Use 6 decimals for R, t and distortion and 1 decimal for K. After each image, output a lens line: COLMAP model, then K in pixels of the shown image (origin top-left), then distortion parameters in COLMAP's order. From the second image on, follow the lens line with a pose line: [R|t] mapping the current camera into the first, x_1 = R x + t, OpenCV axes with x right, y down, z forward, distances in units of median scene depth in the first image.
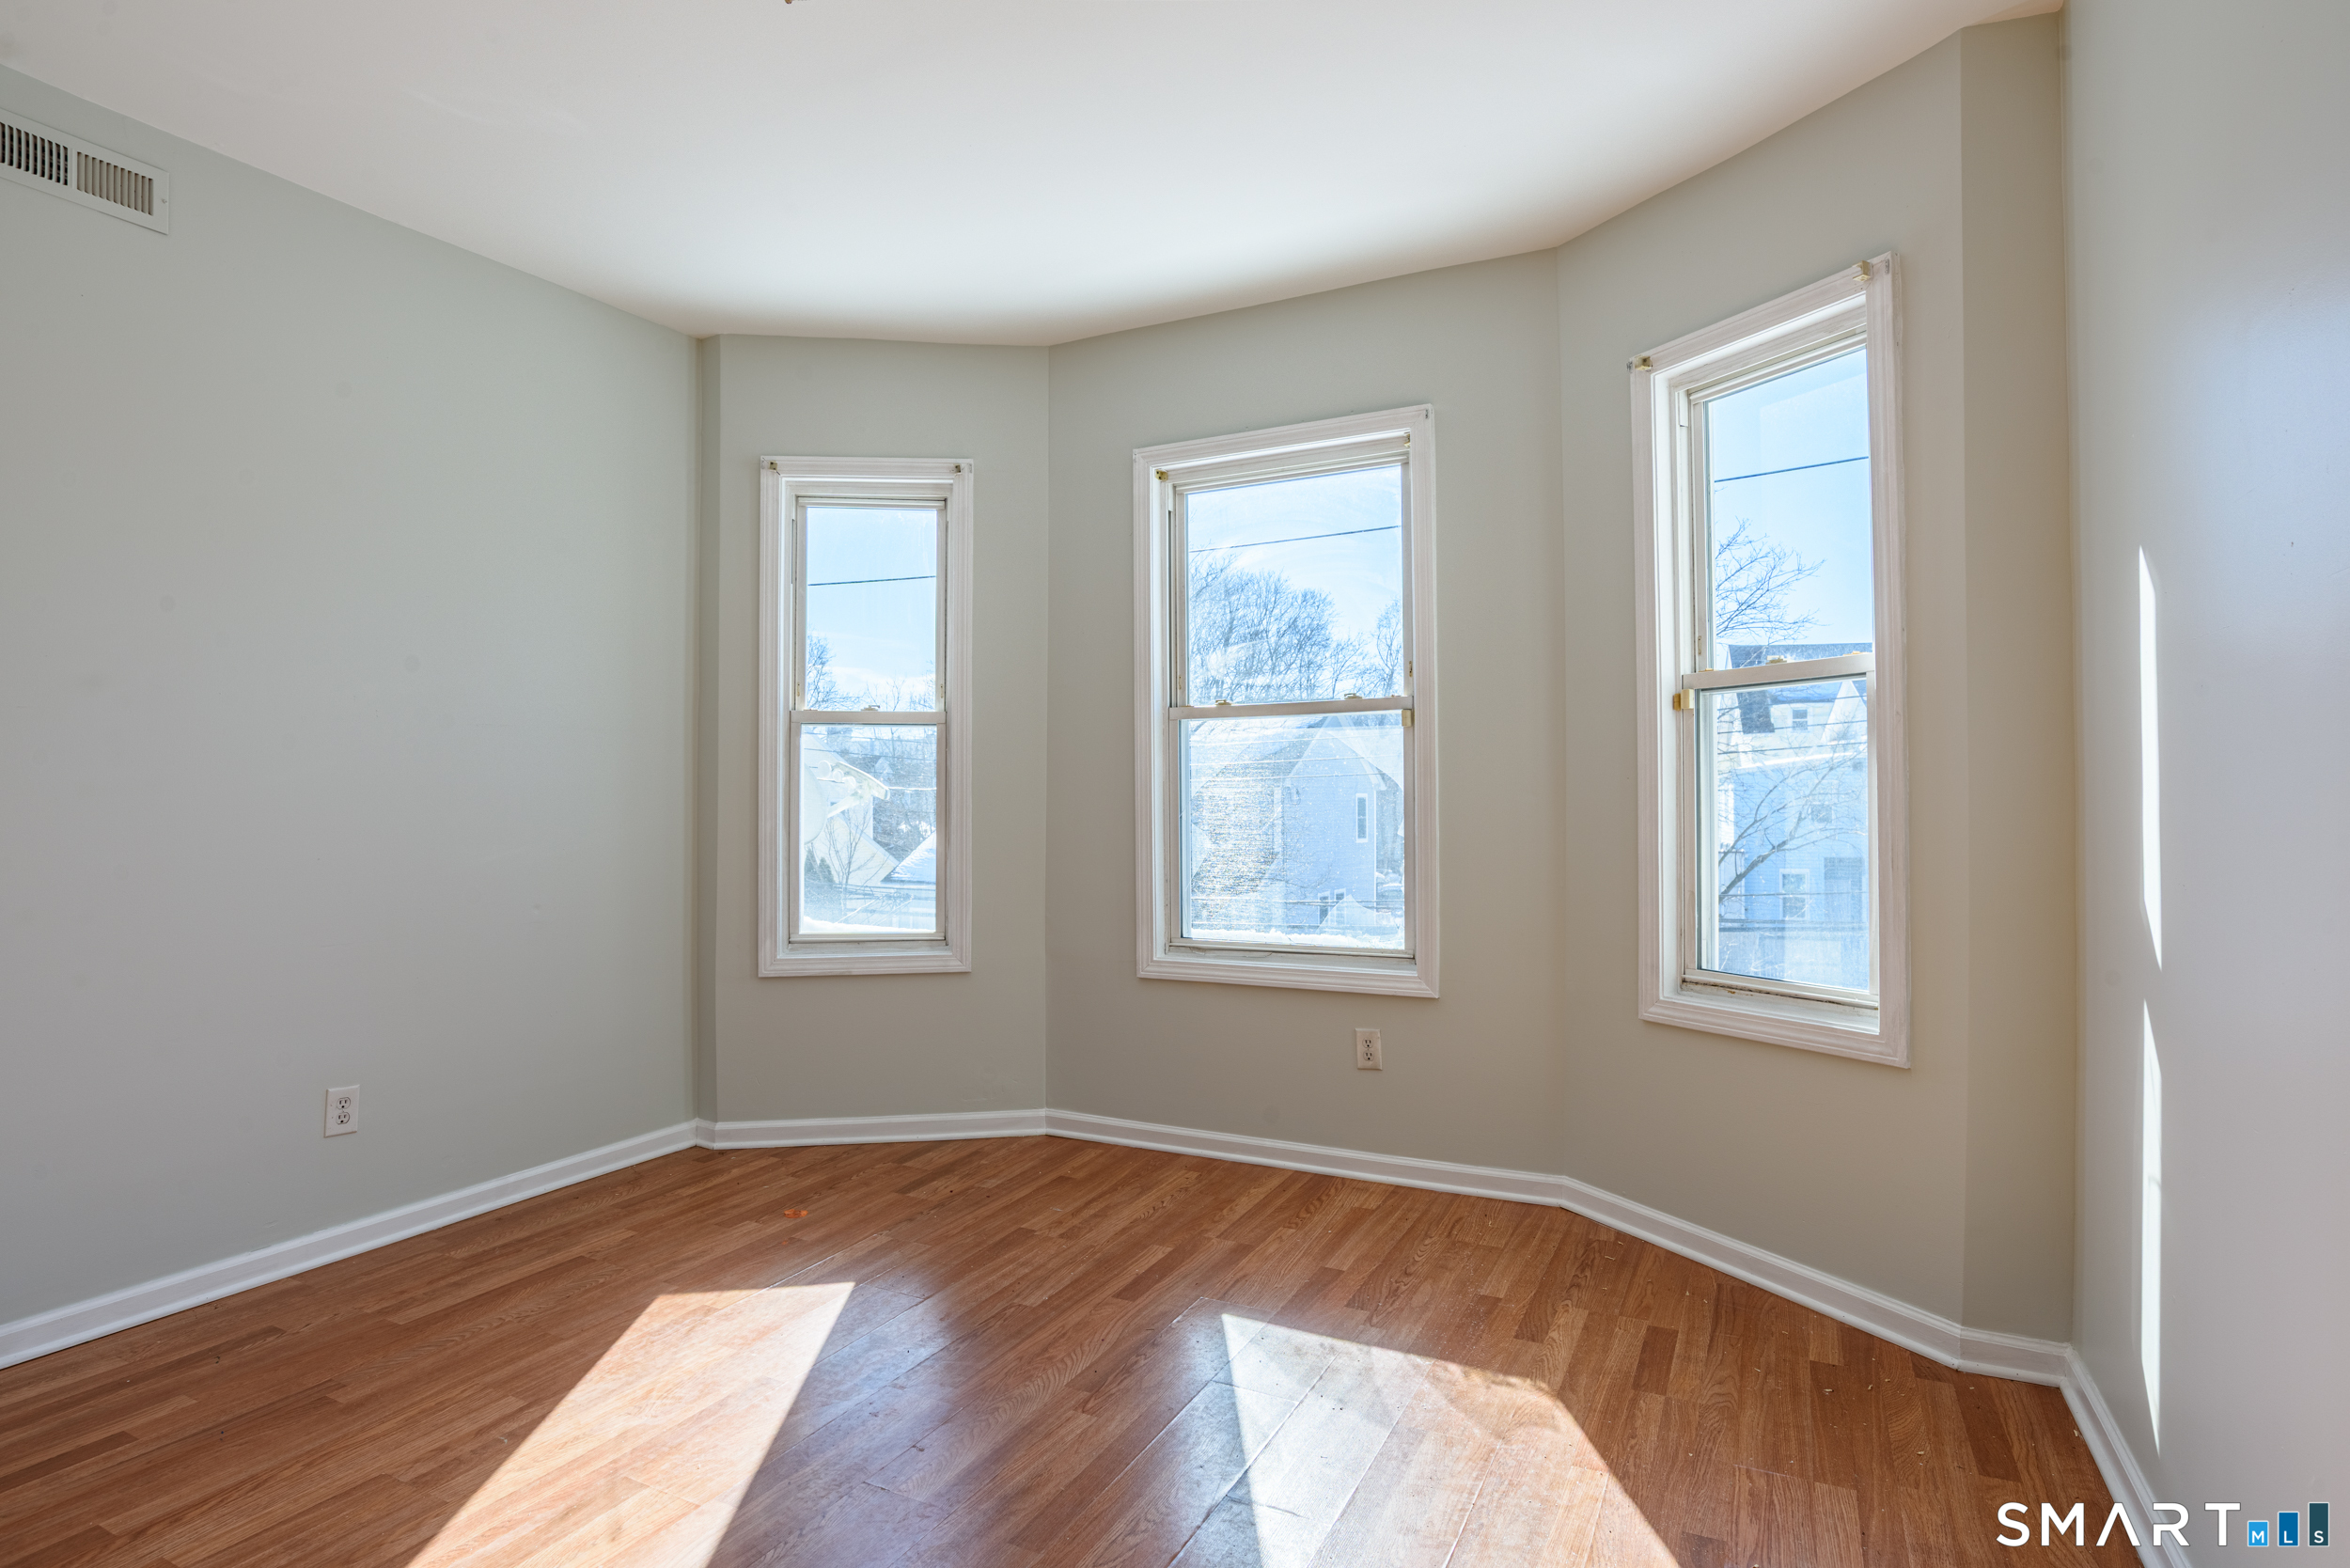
lens RADIAL K [[1214.7, 0, 1193.4], [0, 1214.7, 784.7], [0, 0, 1]] dist [-0.045919, 0.016132]
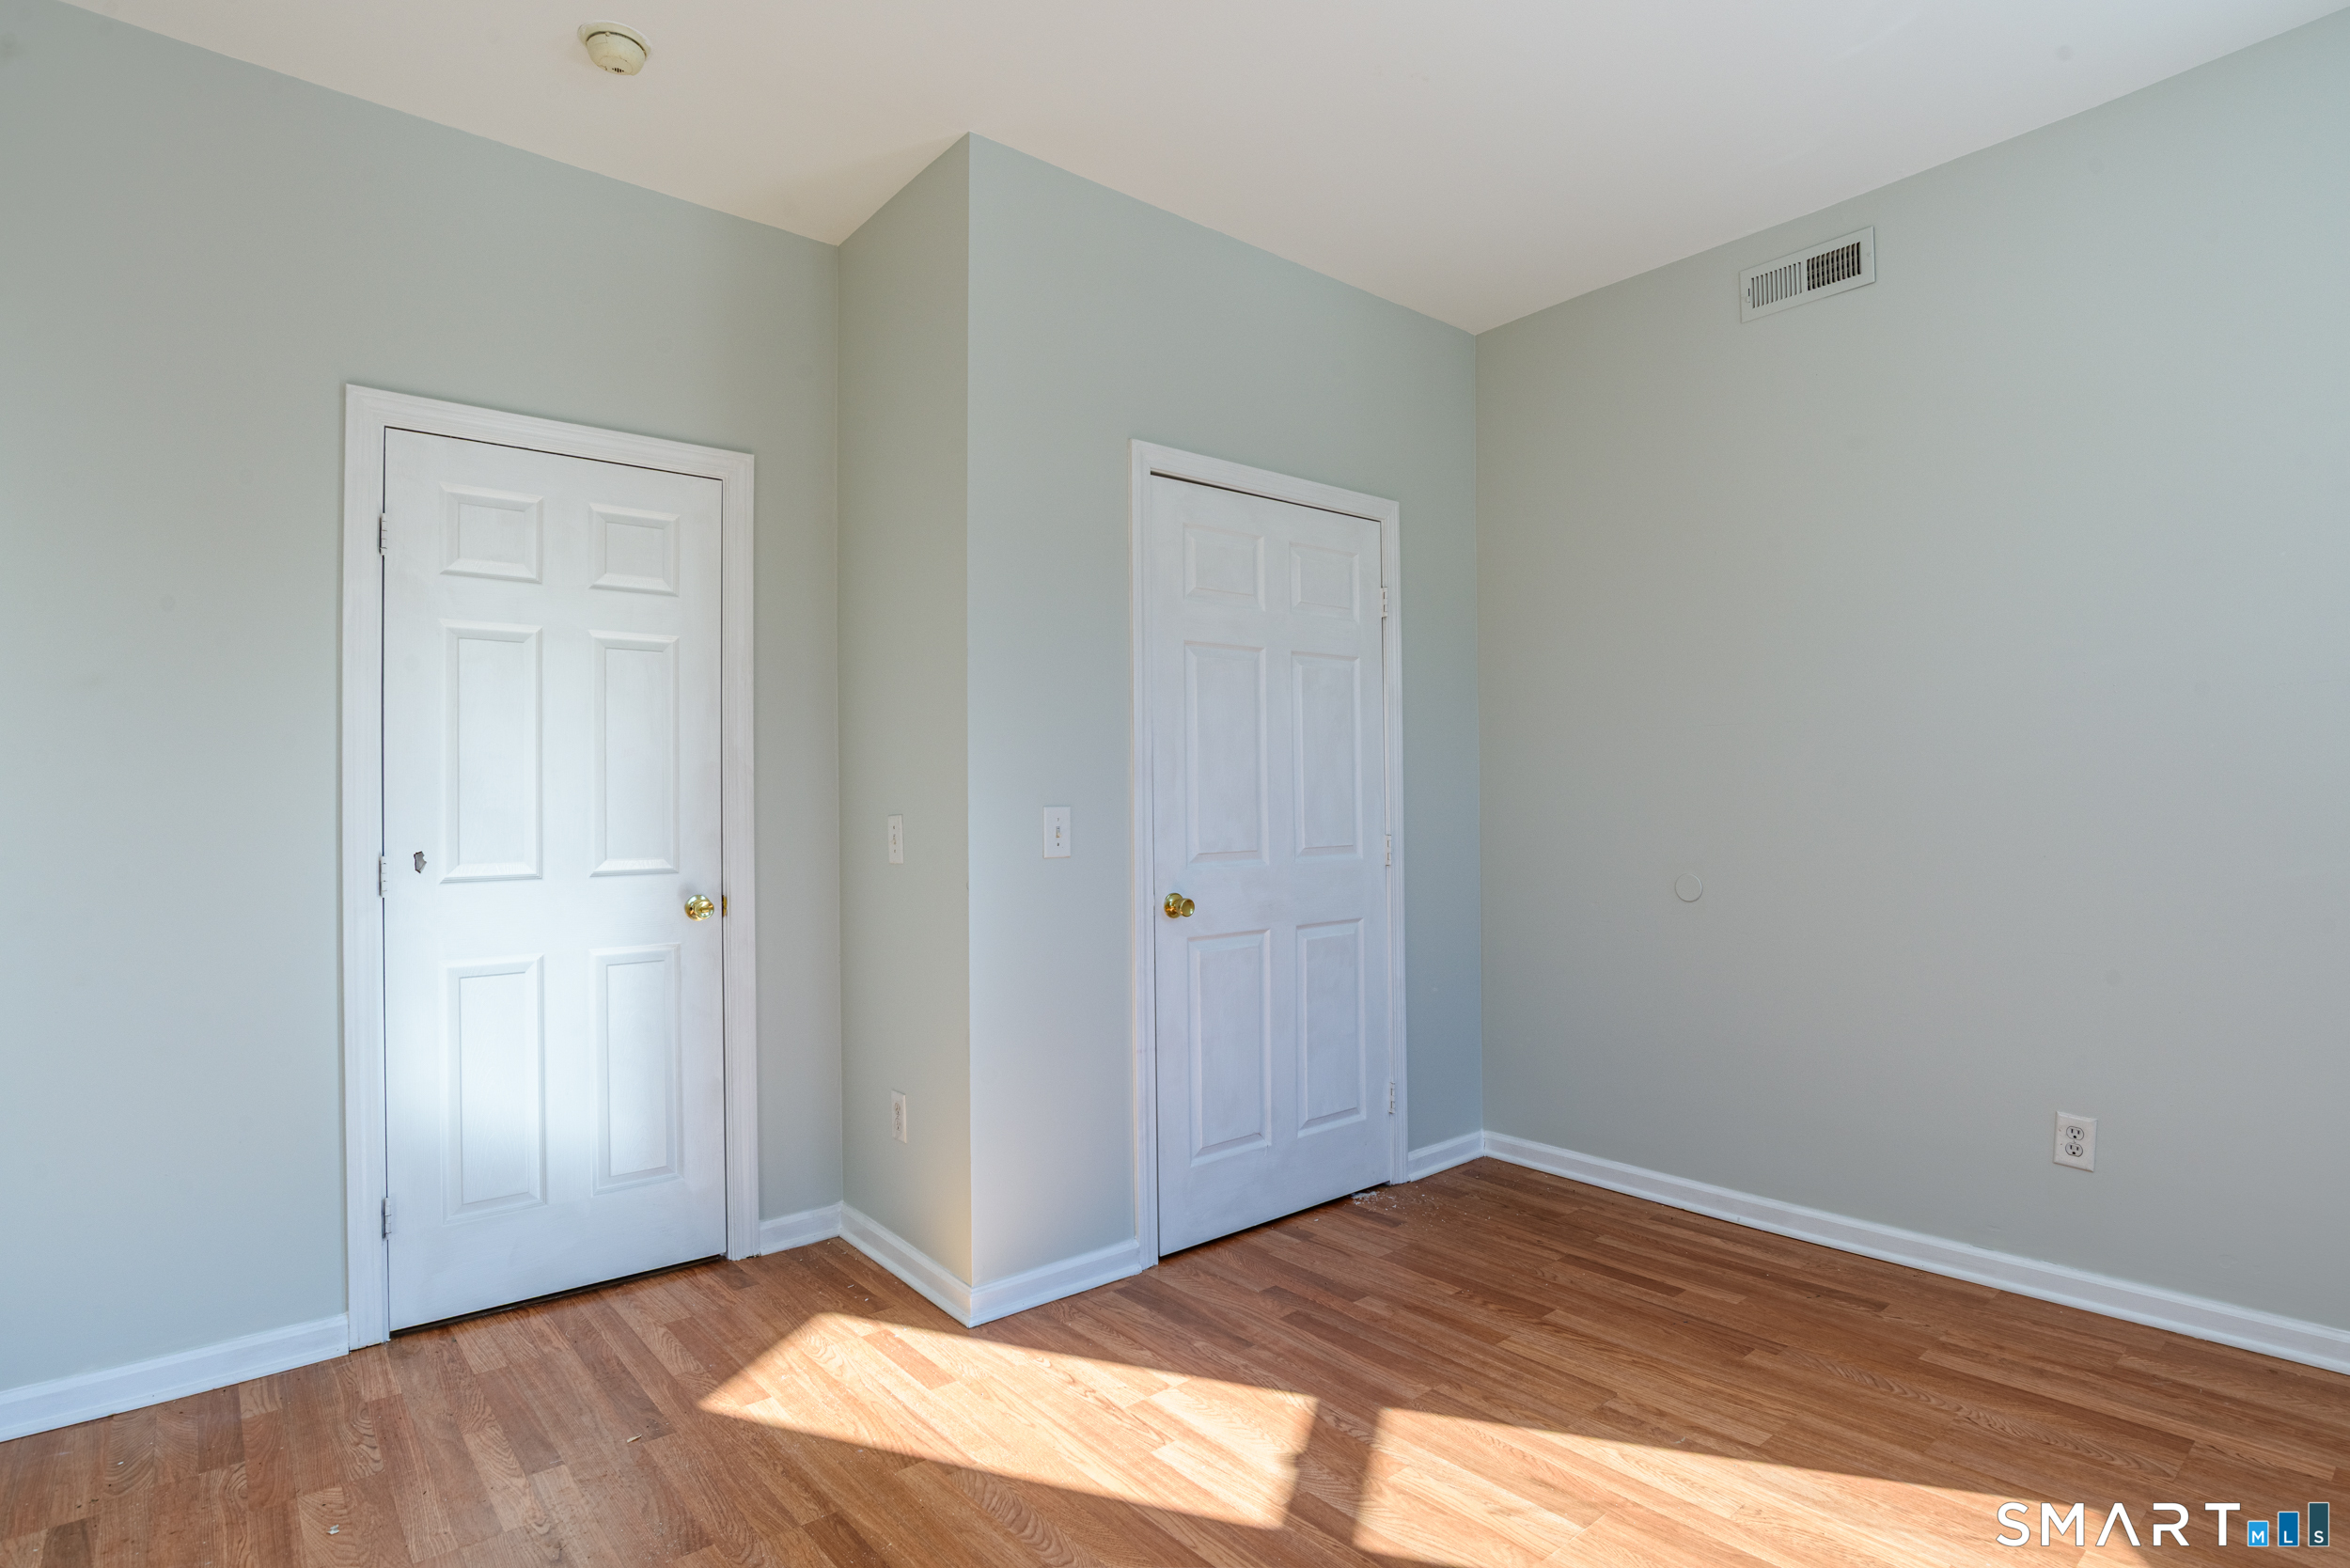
lens RADIAL K [[1214.7, 0, 1172.5], [0, 1214.7, 787.6], [0, 0, 1]] dist [-0.045919, 0.016132]
pose [[-0.417540, -0.001842, -0.908657, 0.457454], [0.028874, 0.999466, -0.015294, 0.004884], [0.908200, -0.032622, -0.417264, 0.940986]]
